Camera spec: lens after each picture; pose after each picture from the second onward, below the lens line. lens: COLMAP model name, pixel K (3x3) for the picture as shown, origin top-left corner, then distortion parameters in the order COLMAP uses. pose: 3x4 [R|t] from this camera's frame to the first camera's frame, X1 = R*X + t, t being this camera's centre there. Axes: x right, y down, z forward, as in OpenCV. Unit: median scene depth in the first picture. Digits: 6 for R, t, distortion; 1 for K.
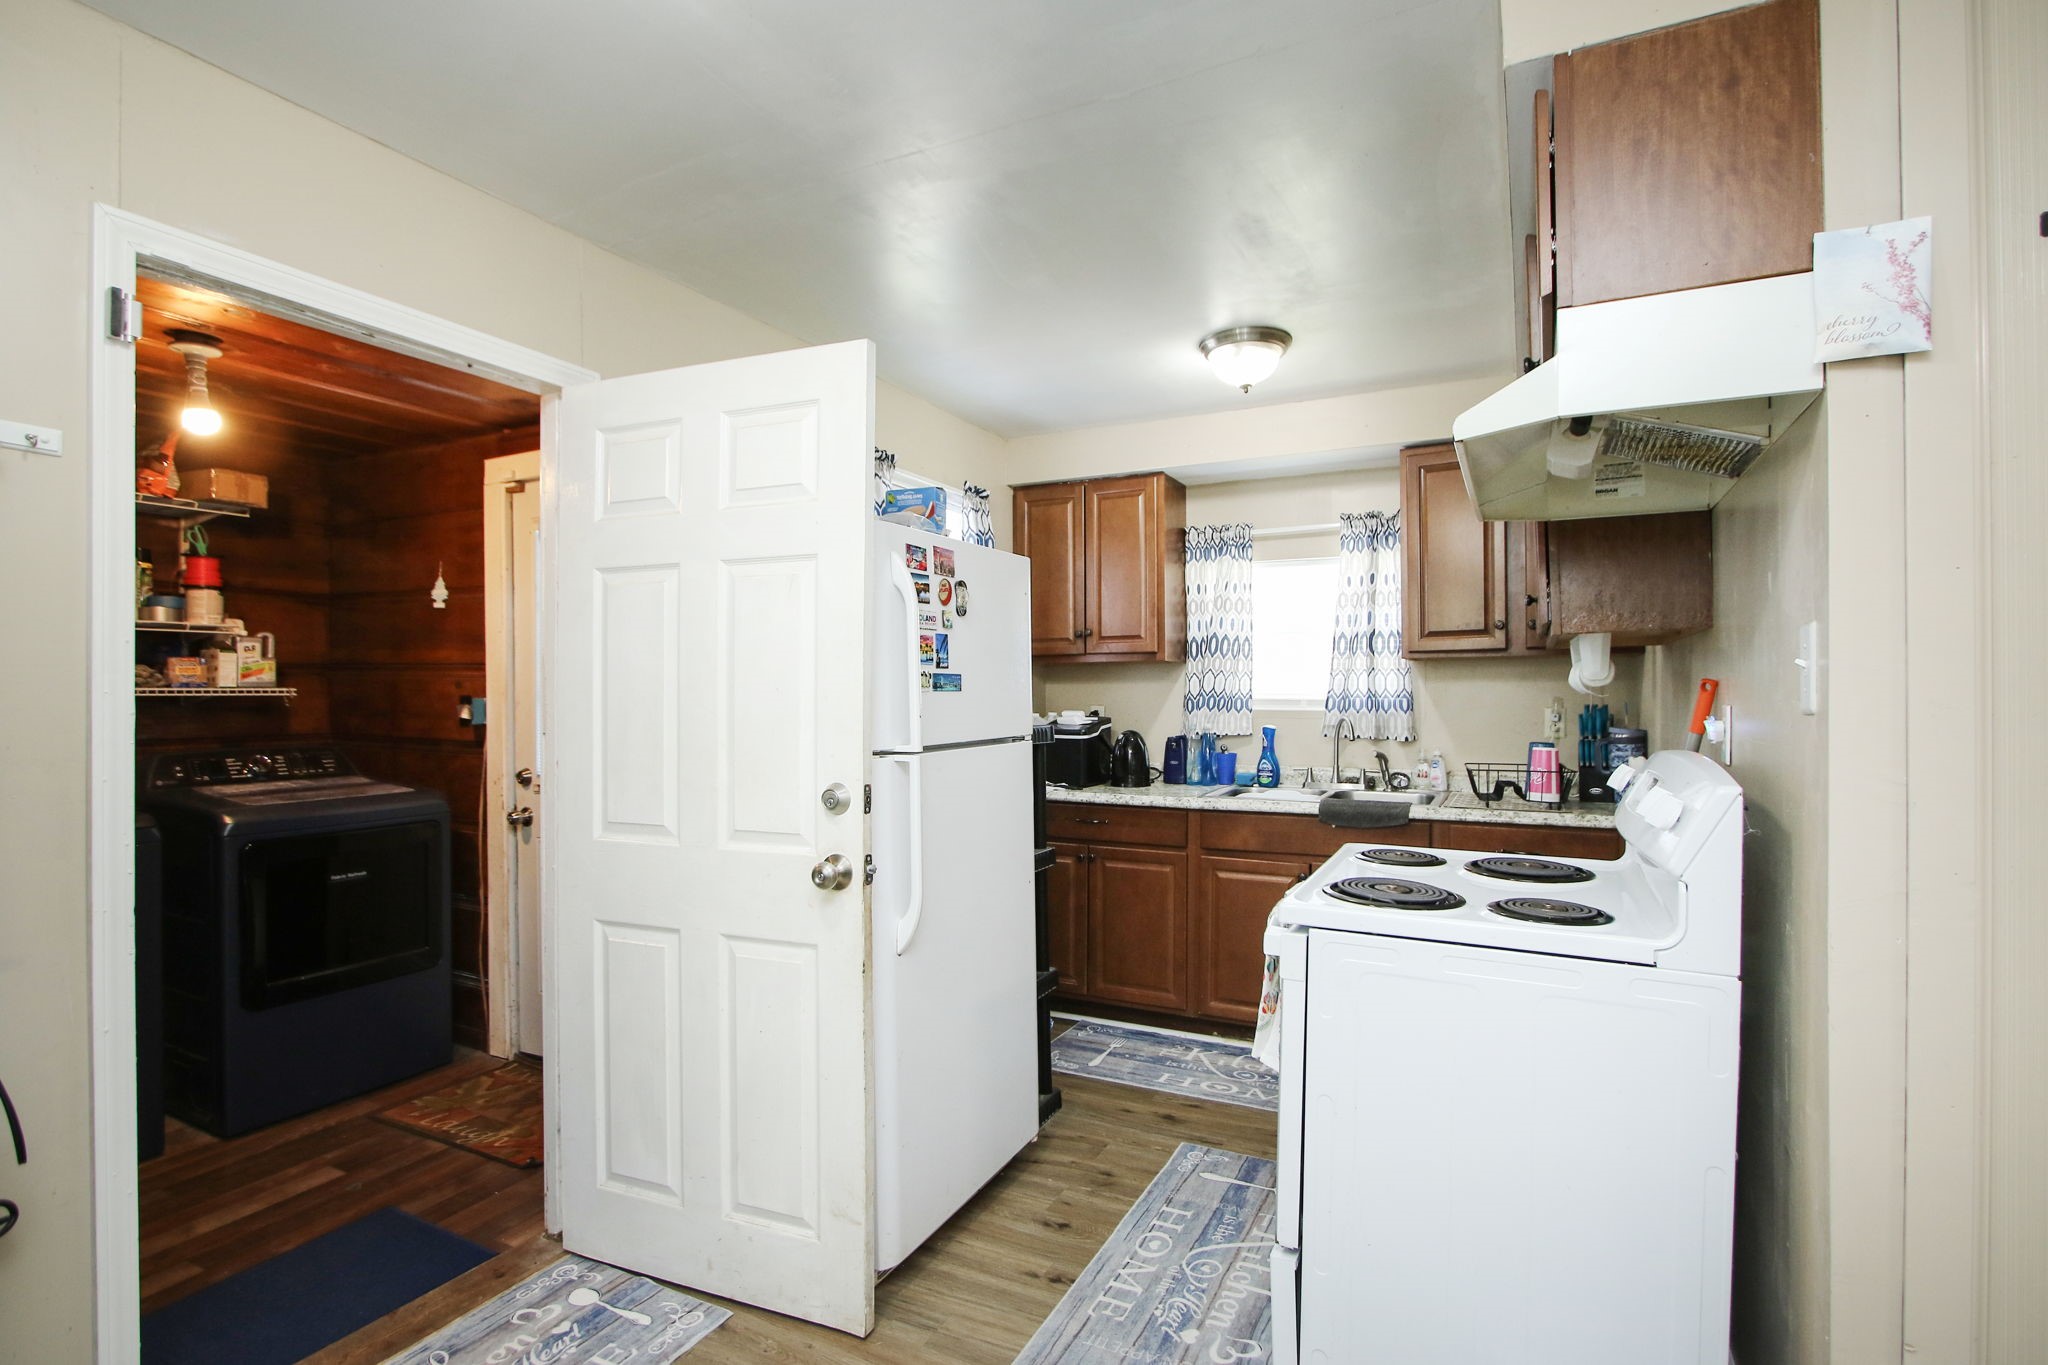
lens RADIAL K [[980.6, 0, 1048.1], [0, 980.6, 701.4], [0, 0, 1]] dist [-0.019741, 0.001106]
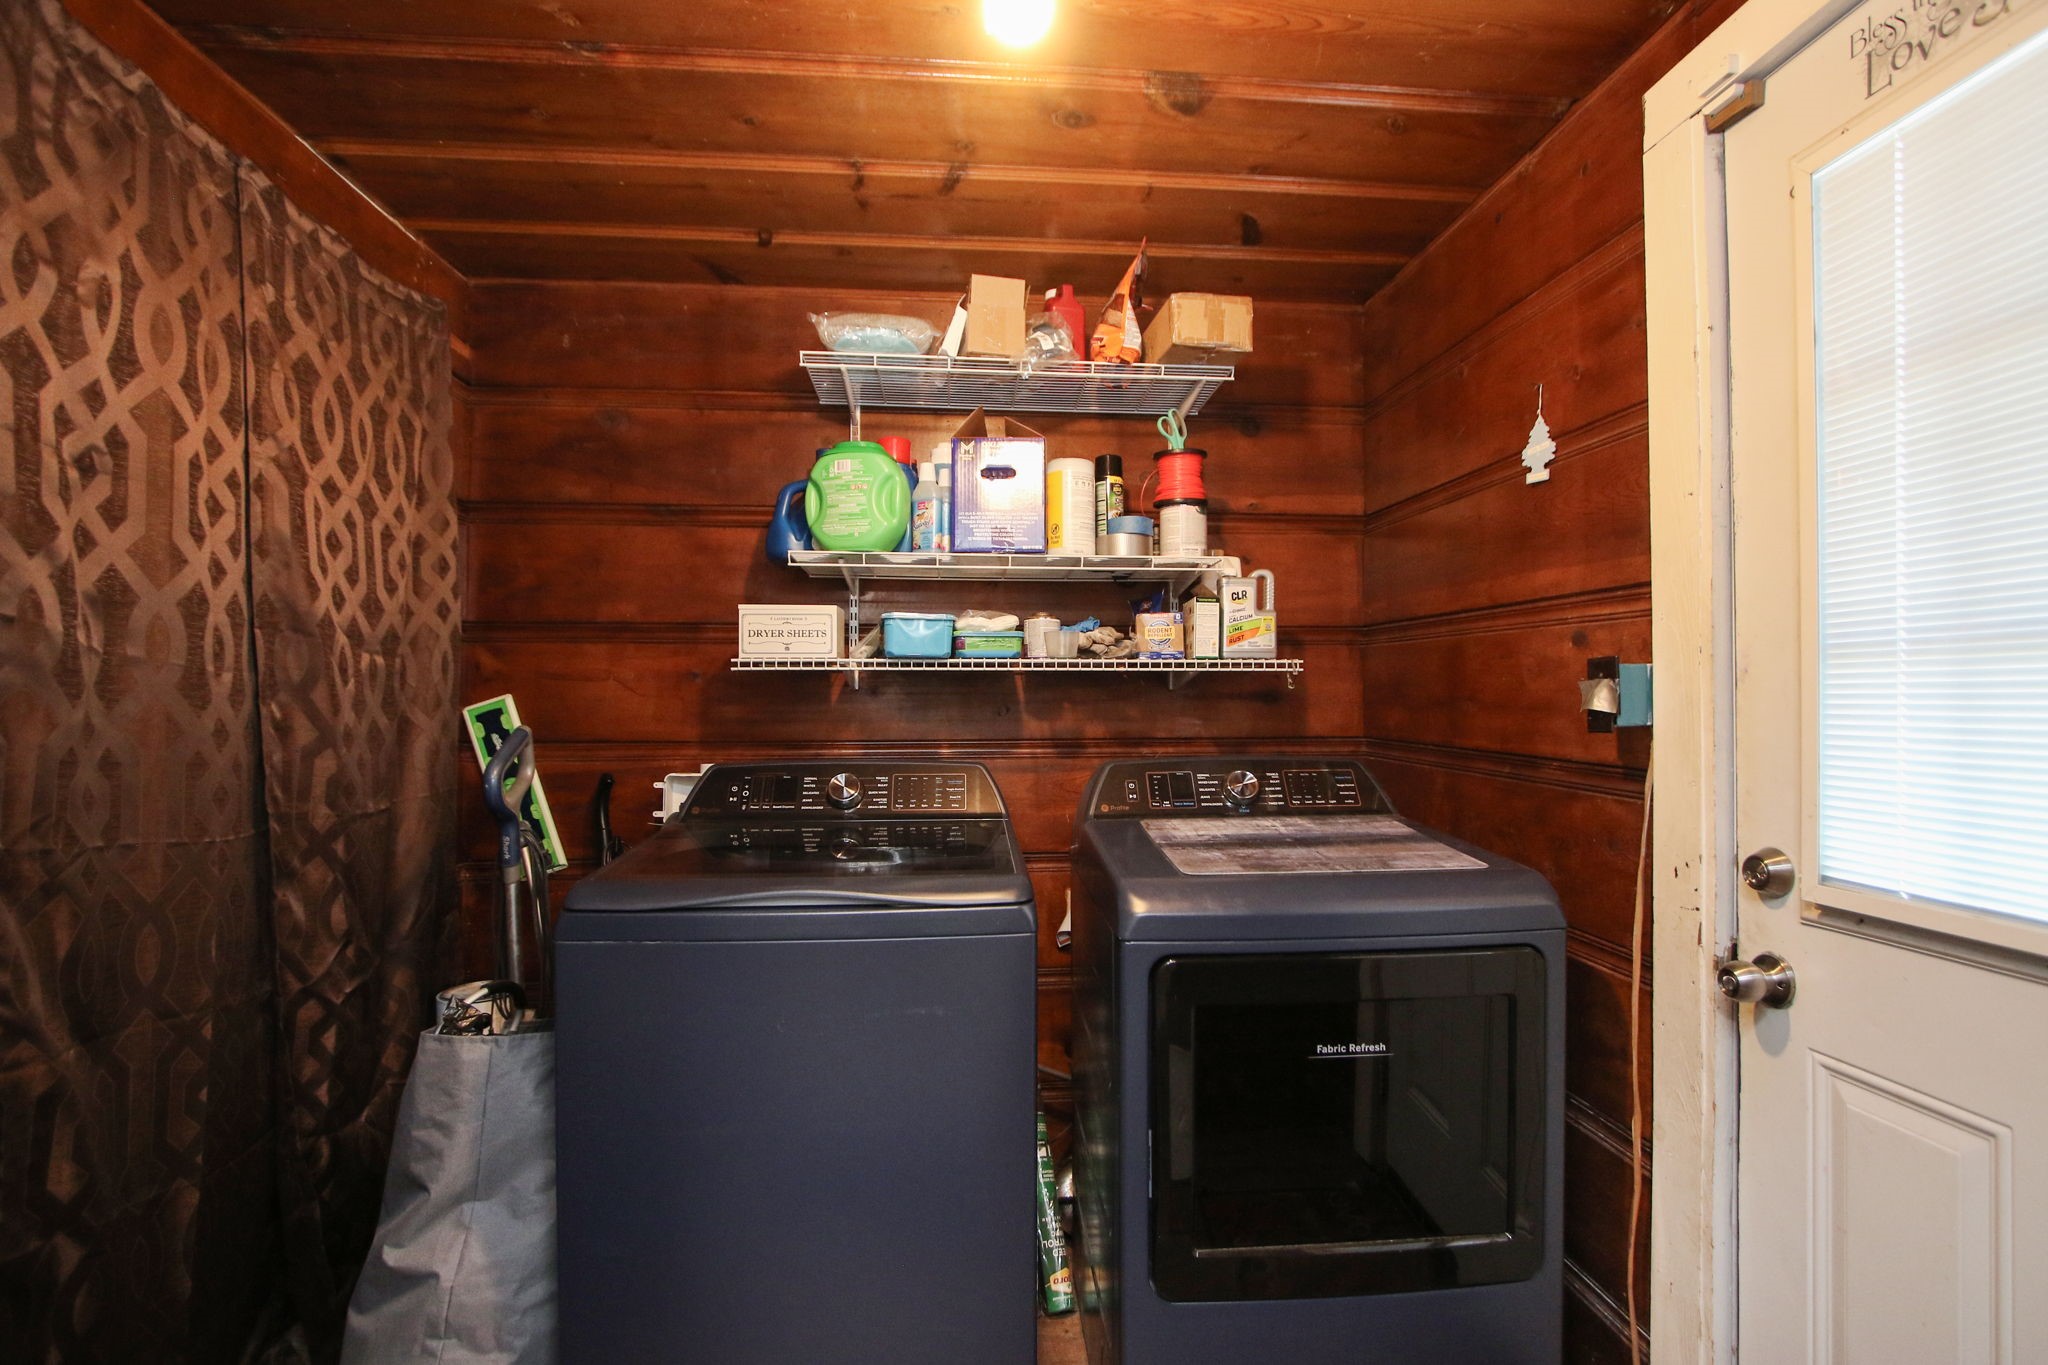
lens RADIAL K [[946.4, 0, 1032.3], [0, 946.4, 693.3], [0, 0, 1]] dist [-0.018874, 0.002949]
pose [[0.514307, -0.006300, -0.857583, -0.369294], [-0.006210, 0.999919, -0.011070, 0.015244], [0.857584, 0.011019, 0.514226, 0.567739]]
